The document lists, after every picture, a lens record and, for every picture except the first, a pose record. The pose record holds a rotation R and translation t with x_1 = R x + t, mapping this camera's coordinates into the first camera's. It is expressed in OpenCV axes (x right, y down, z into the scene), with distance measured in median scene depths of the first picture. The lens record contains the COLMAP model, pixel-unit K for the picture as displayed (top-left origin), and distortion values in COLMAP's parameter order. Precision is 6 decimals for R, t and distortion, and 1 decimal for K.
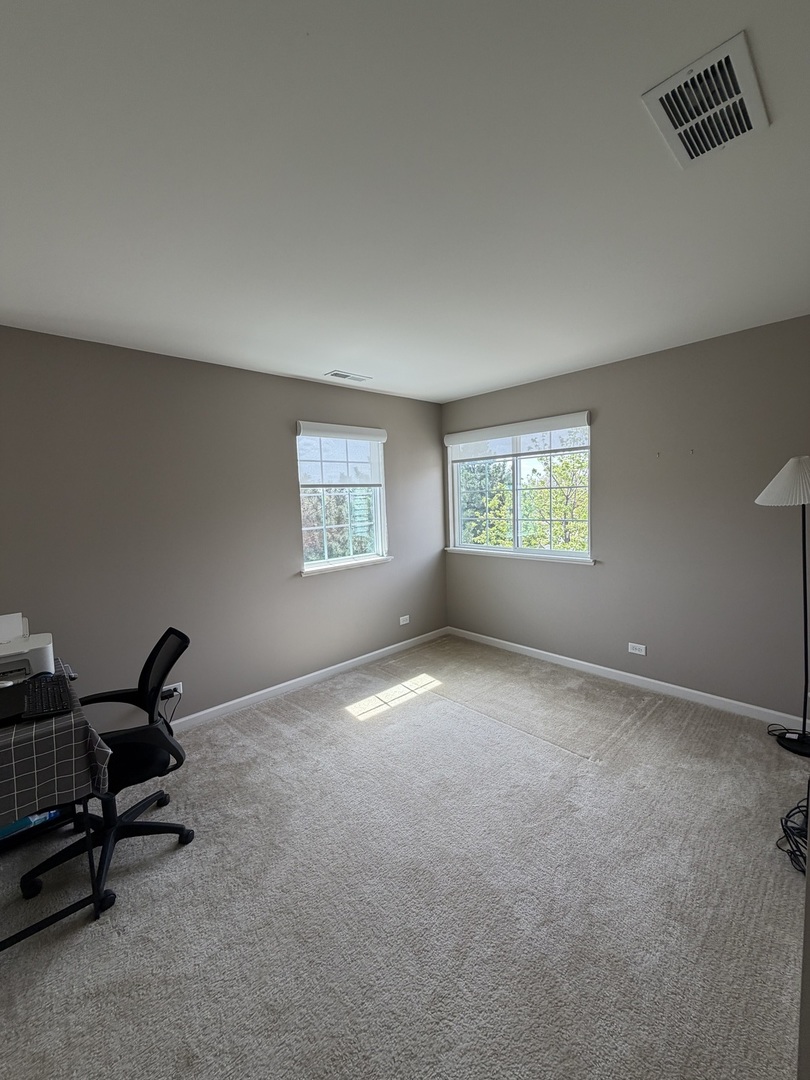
lens RADIAL K [[431.7, 0, 402.4], [0, 431.7, 536.9], [0, 0, 1]] dist [-0.003712, -0.000196]
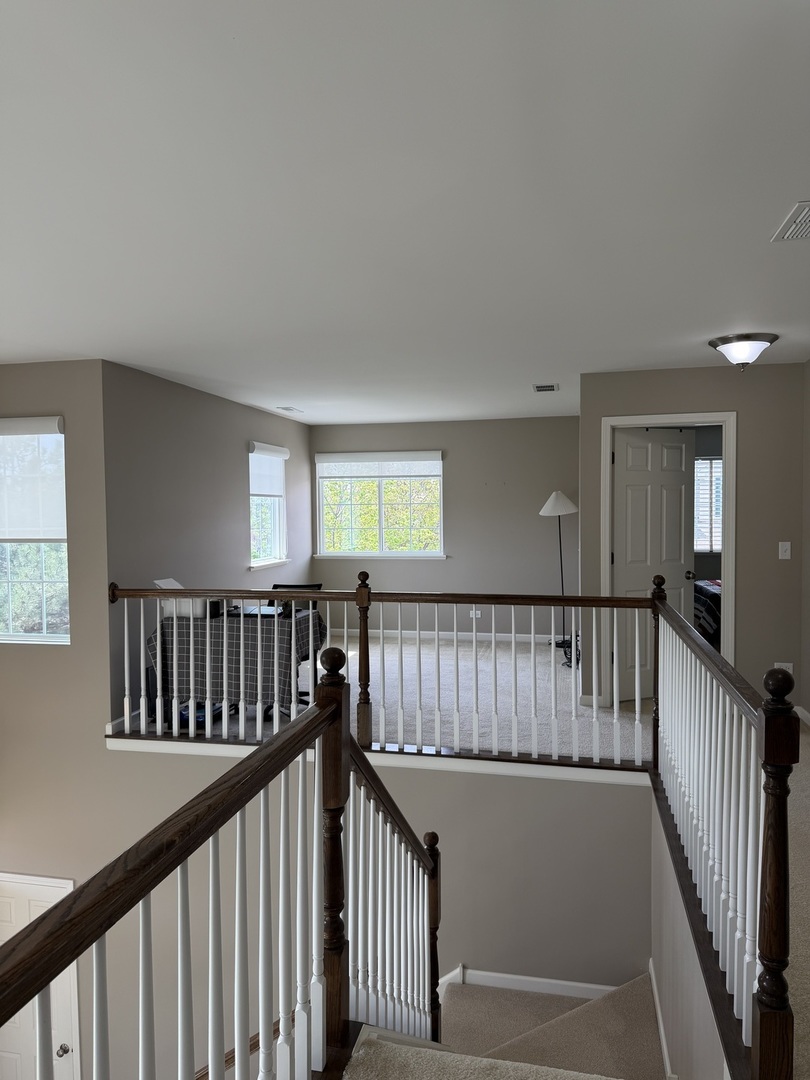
lens RADIAL K [[762.3, 0, 405.5], [0, 762.3, 540.1], [0, 0, 1]] dist [-0.002995, -0.001289]
pose [[0.819875, 0.006868, 0.572502, -1.061530], [0.032619, 0.997744, -0.058683, 0.141425], [-0.571613, 0.066787, 0.817801, -0.935627]]
